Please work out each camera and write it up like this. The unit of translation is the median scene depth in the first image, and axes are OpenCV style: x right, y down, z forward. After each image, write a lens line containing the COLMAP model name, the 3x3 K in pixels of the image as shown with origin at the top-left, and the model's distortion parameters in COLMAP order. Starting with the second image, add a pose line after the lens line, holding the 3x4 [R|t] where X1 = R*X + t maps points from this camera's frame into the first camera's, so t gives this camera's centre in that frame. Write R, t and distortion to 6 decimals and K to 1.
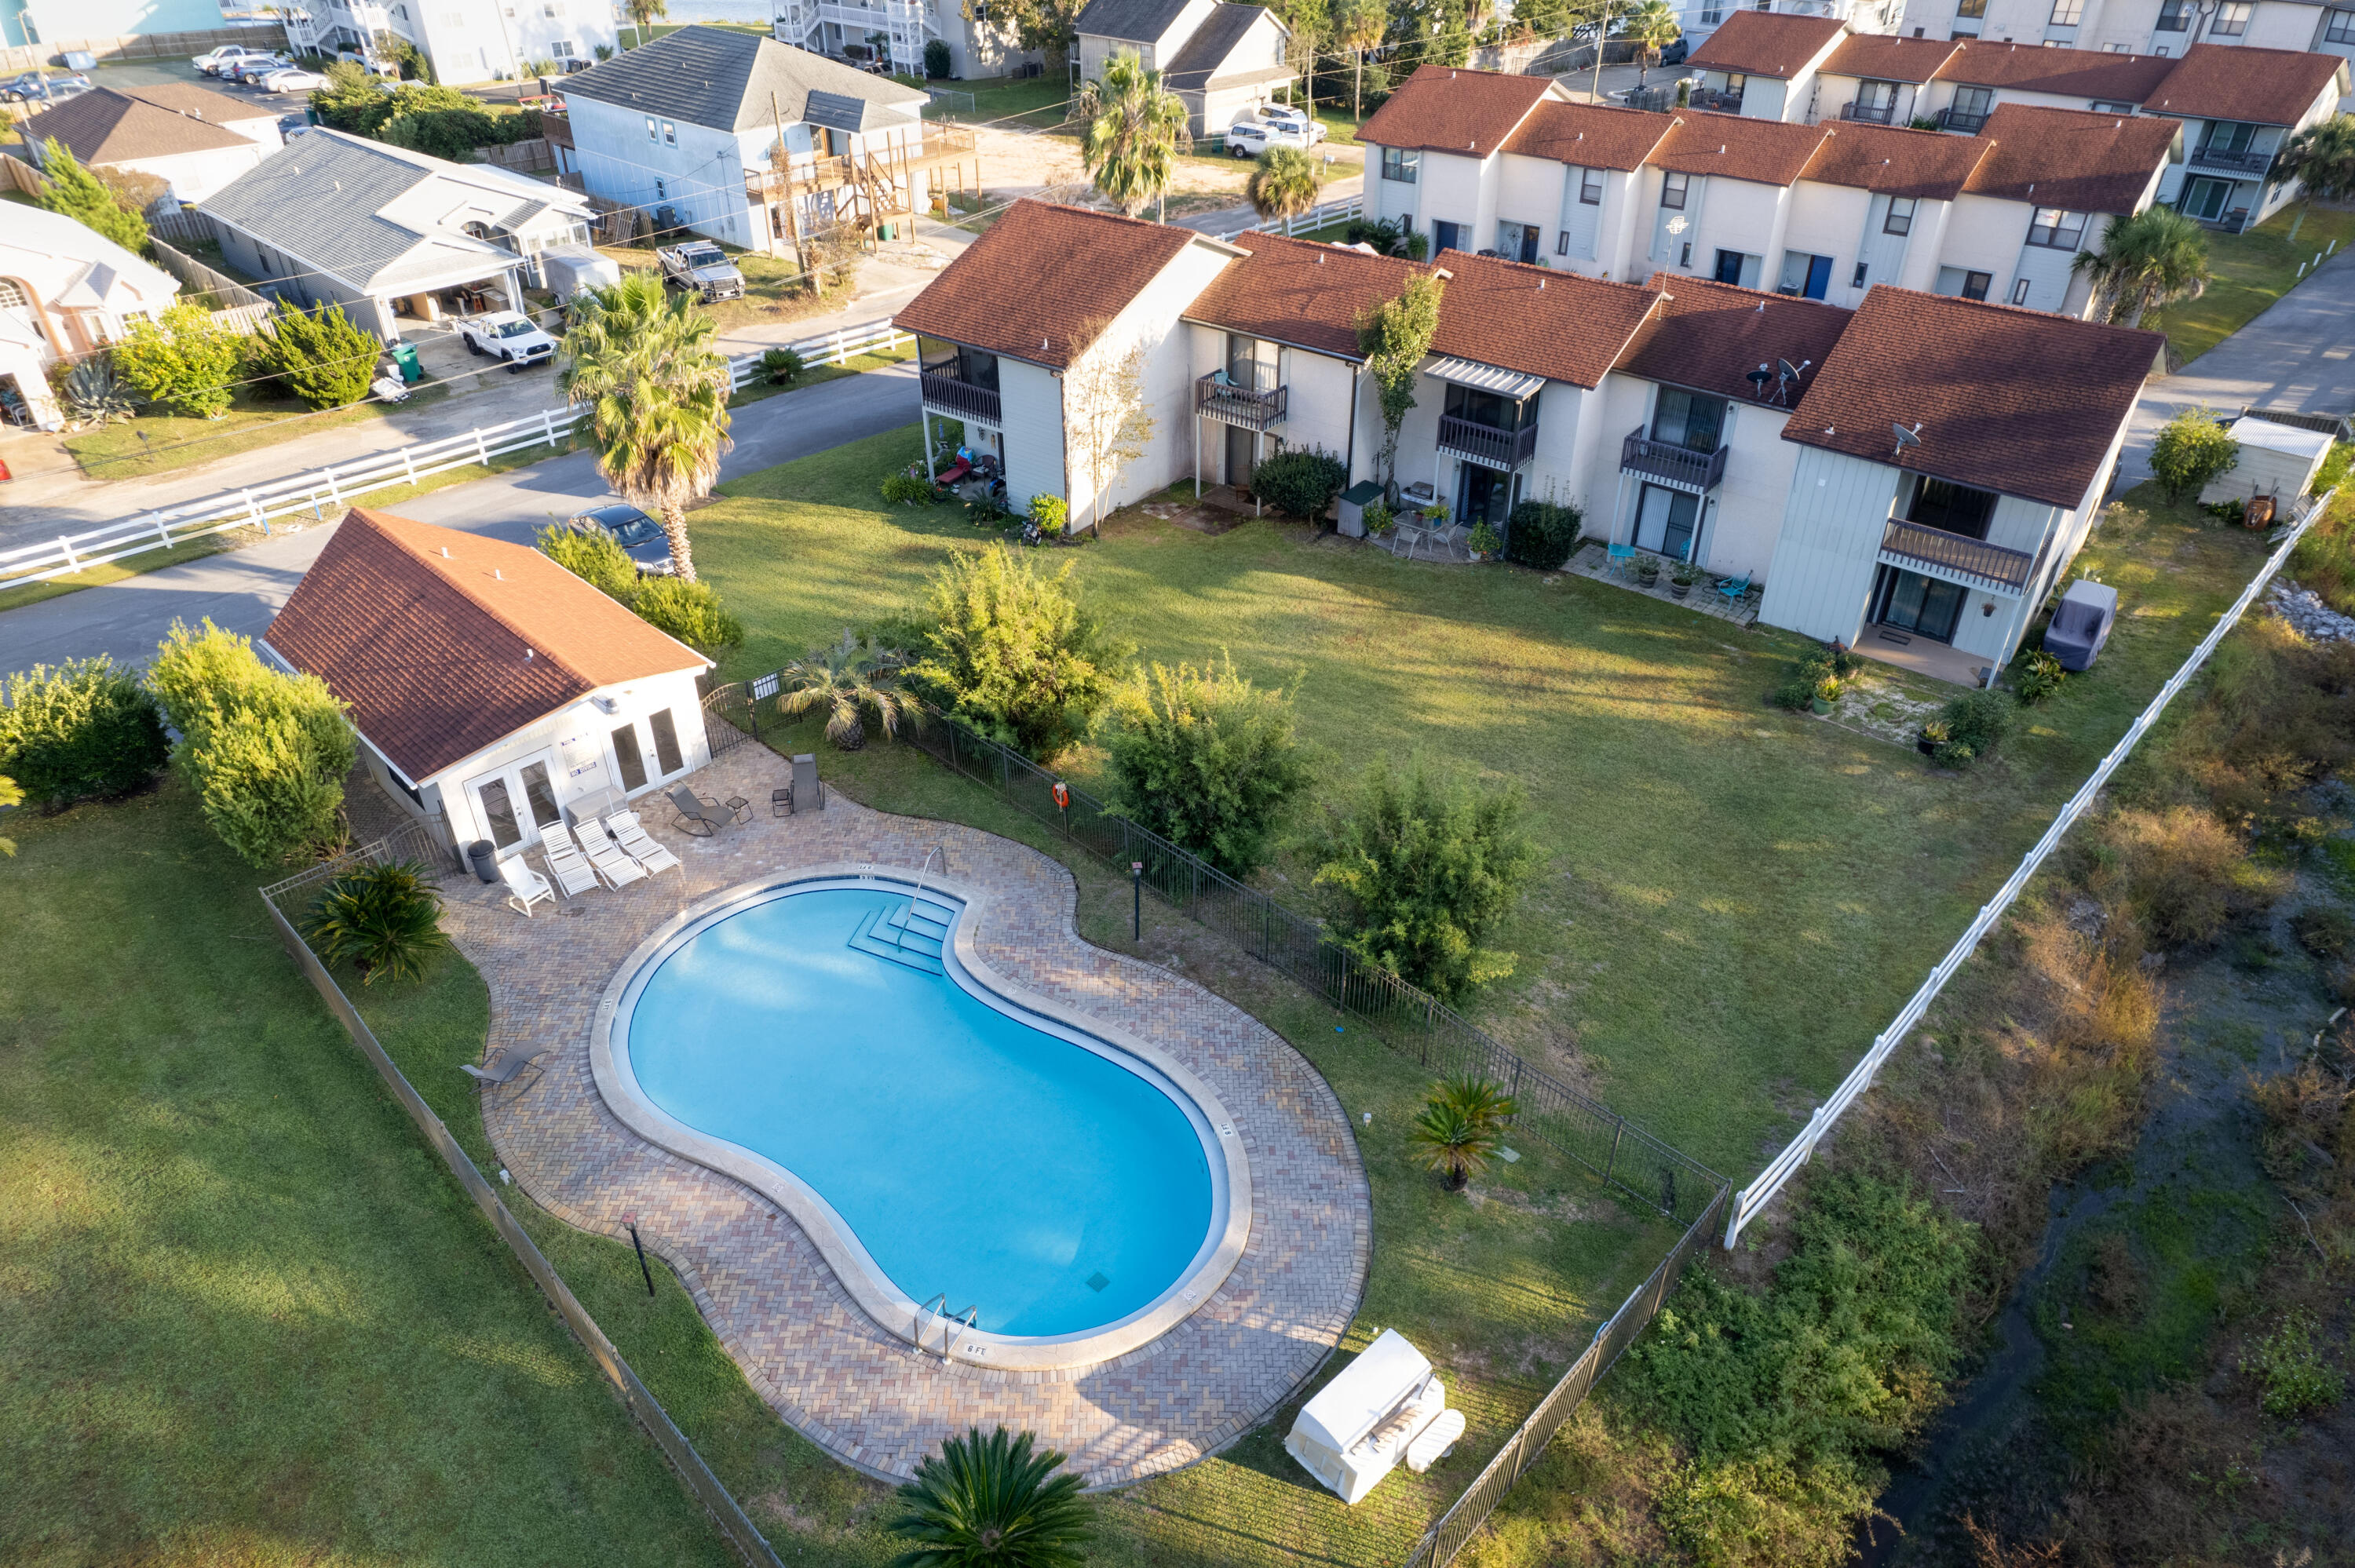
lens RADIAL K [[1507.5, 0, 1182.1], [0, 1507.5, 787.7], [0, 0, 1]] dist [-0.073682, 0.062762]
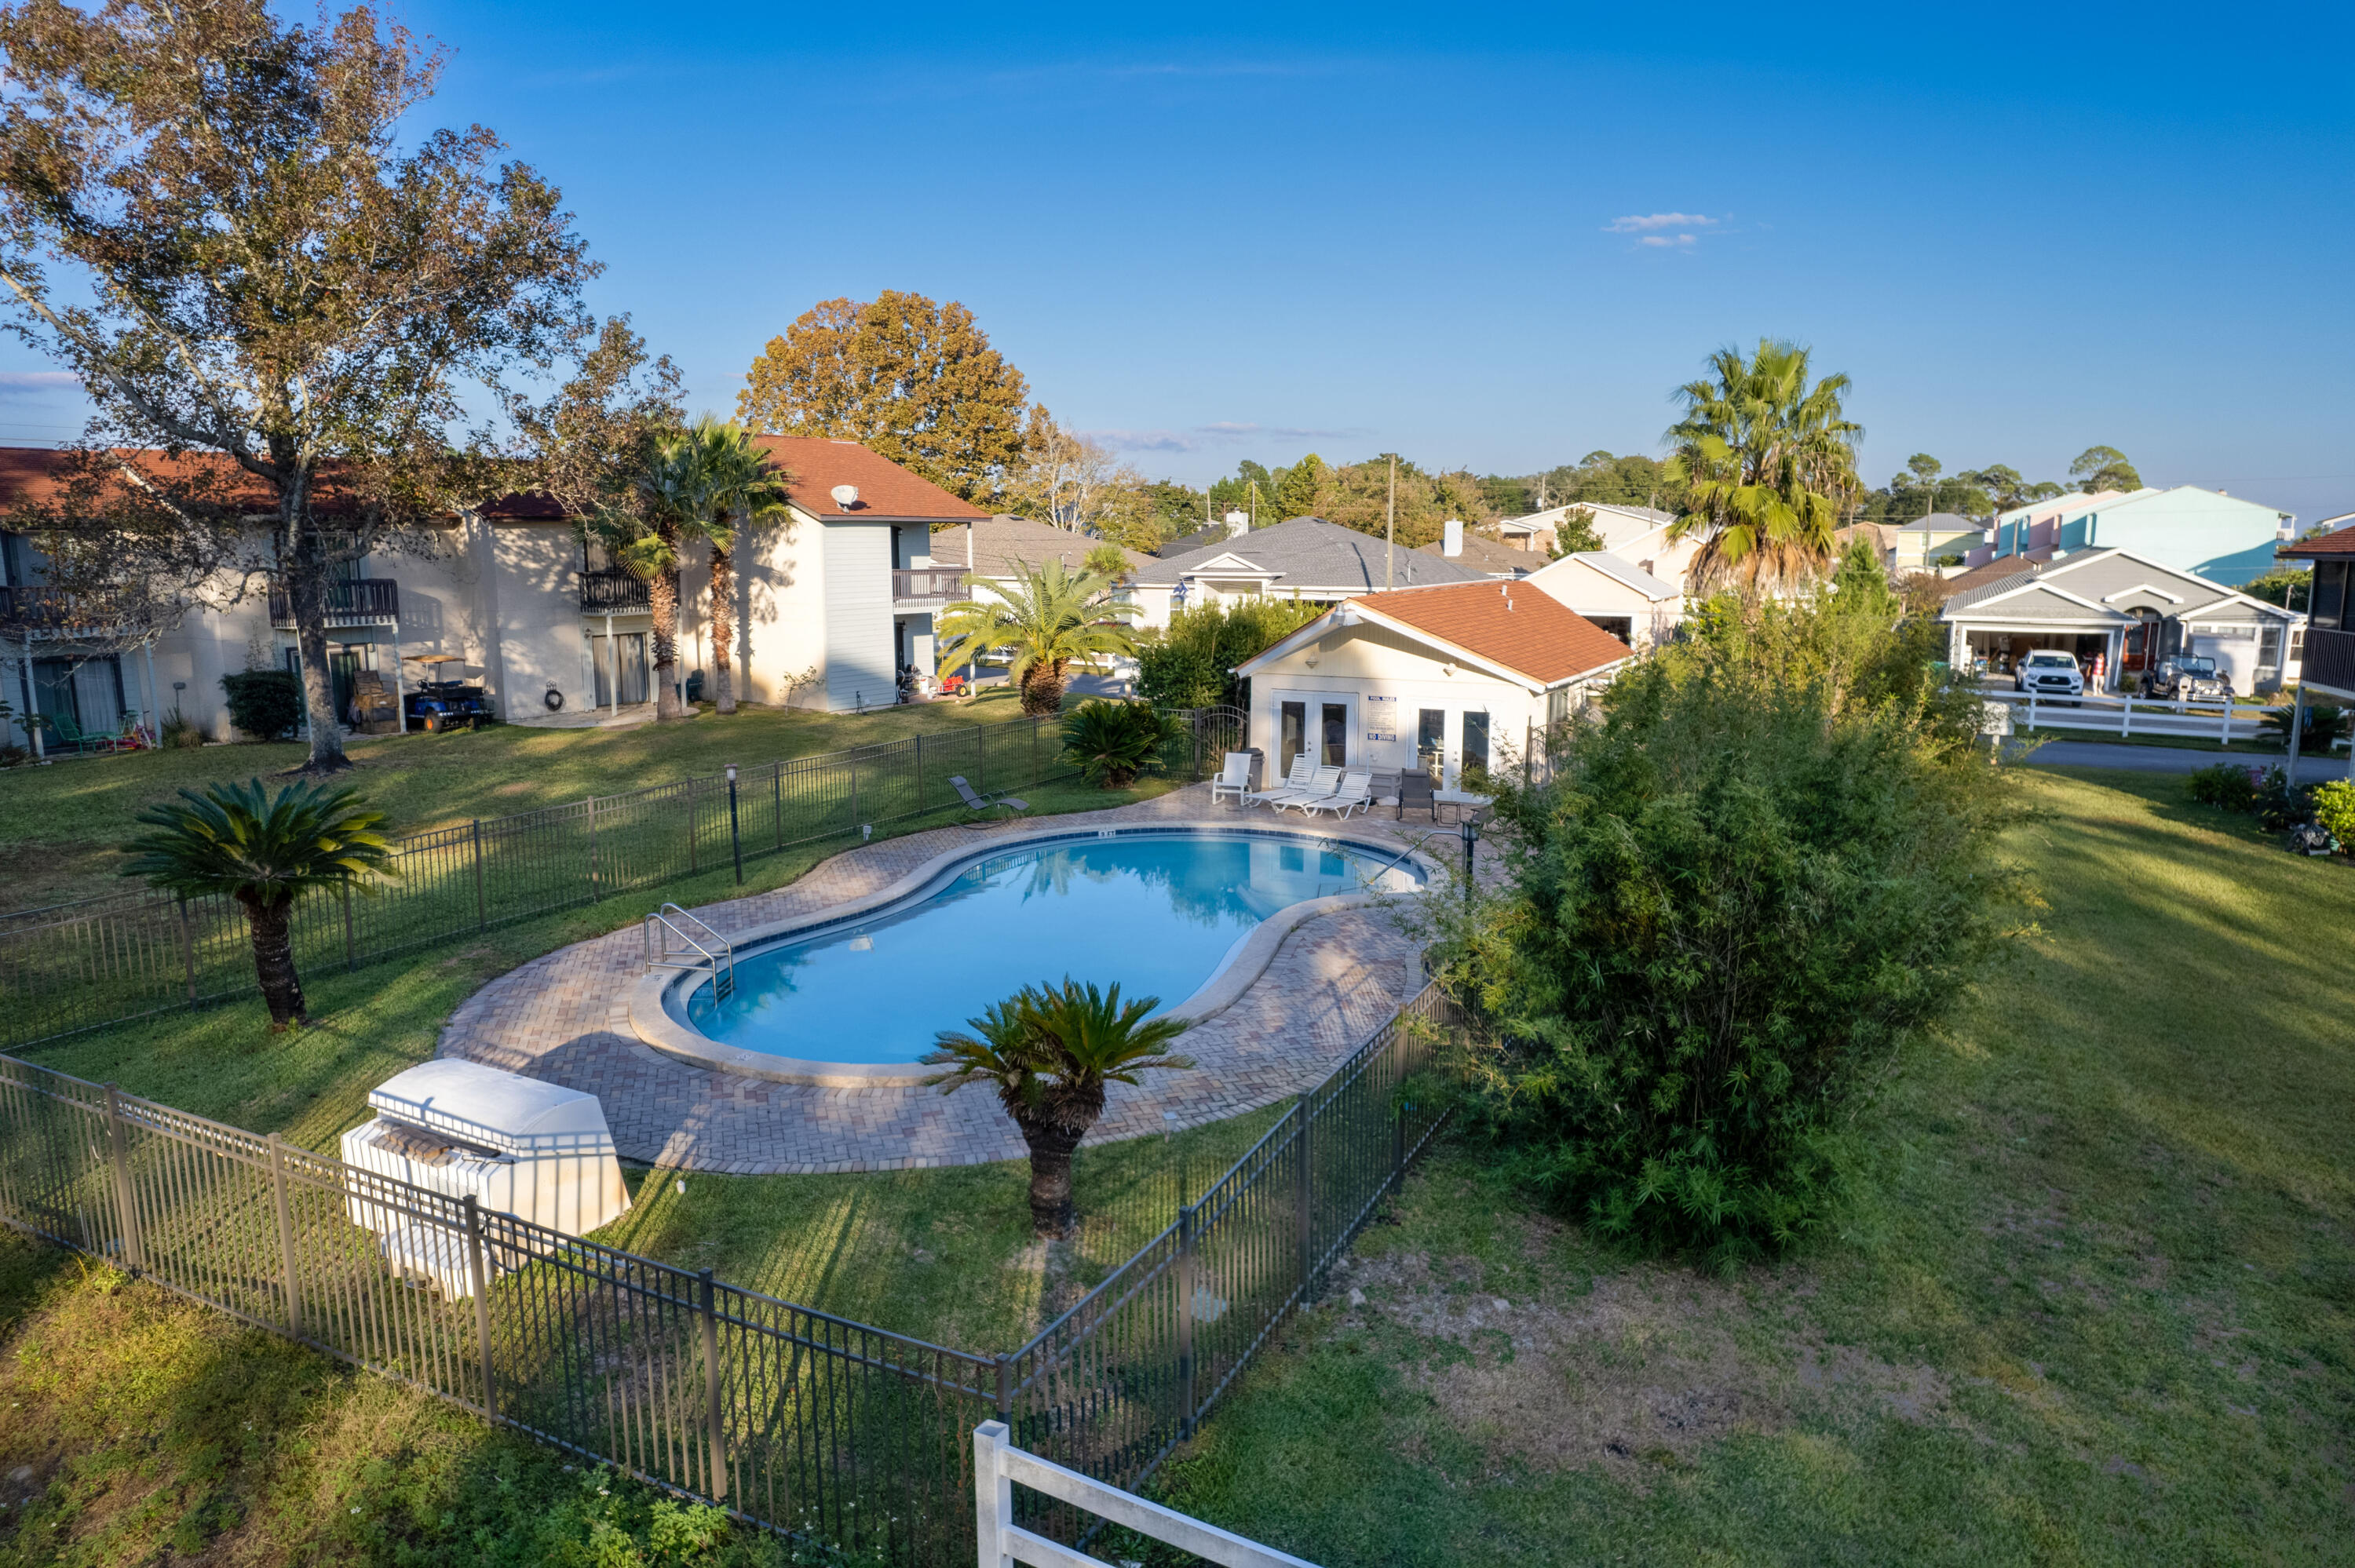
lens RADIAL K [[1507.5, 0, 1174.0], [0, 1507.5, 795.8], [0, 0, 1]] dist [-0.073682, 0.062762]
pose [[0.287631, 0.170666, -0.942412, 0.353090], [-0.541654, 0.840499, -0.013107, 0.079387], [0.789860, 0.514232, 0.334196, 0.464996]]
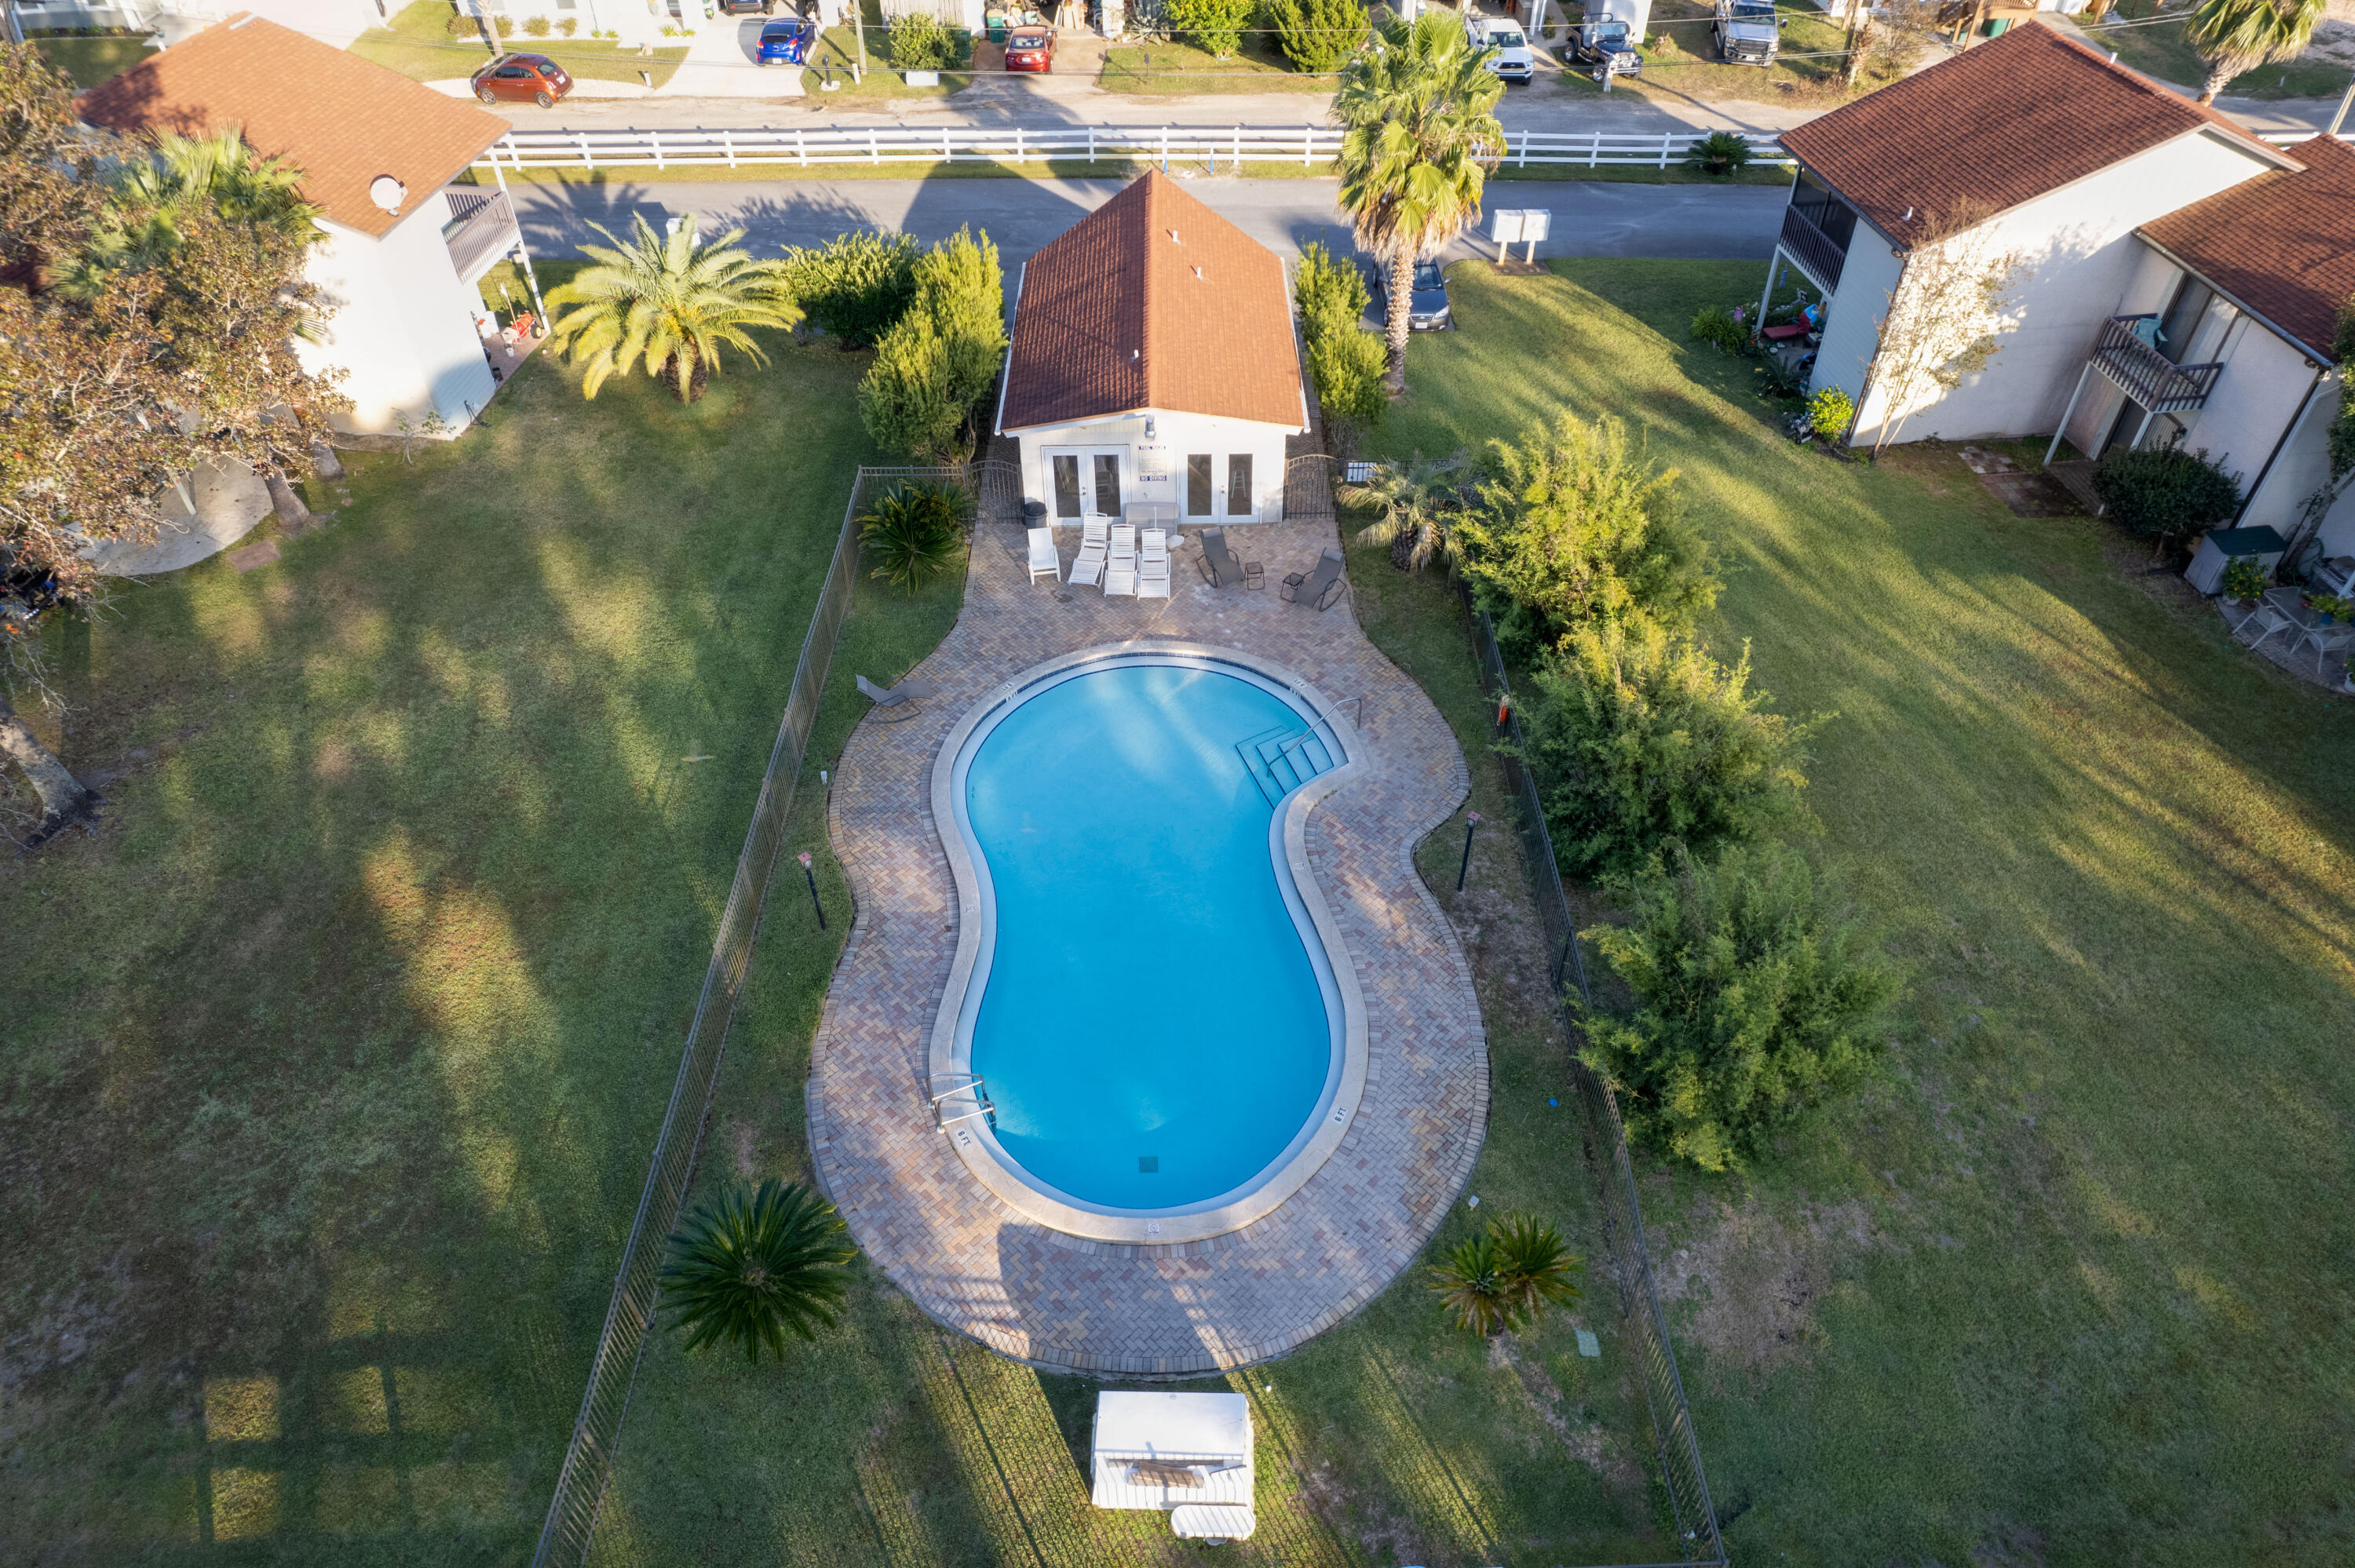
lens RADIAL K [[1507.5, 0, 1178.1], [0, 1507.5, 786.9], [0, 0, 1]] dist [-0.073682, 0.062762]
pose [[0.705281, 0.482799, -0.519119, 0.200469], [-0.393421, 0.875705, 0.279931, -0.095817], [0.589745, 0.006802, 0.807561, 0.127057]]
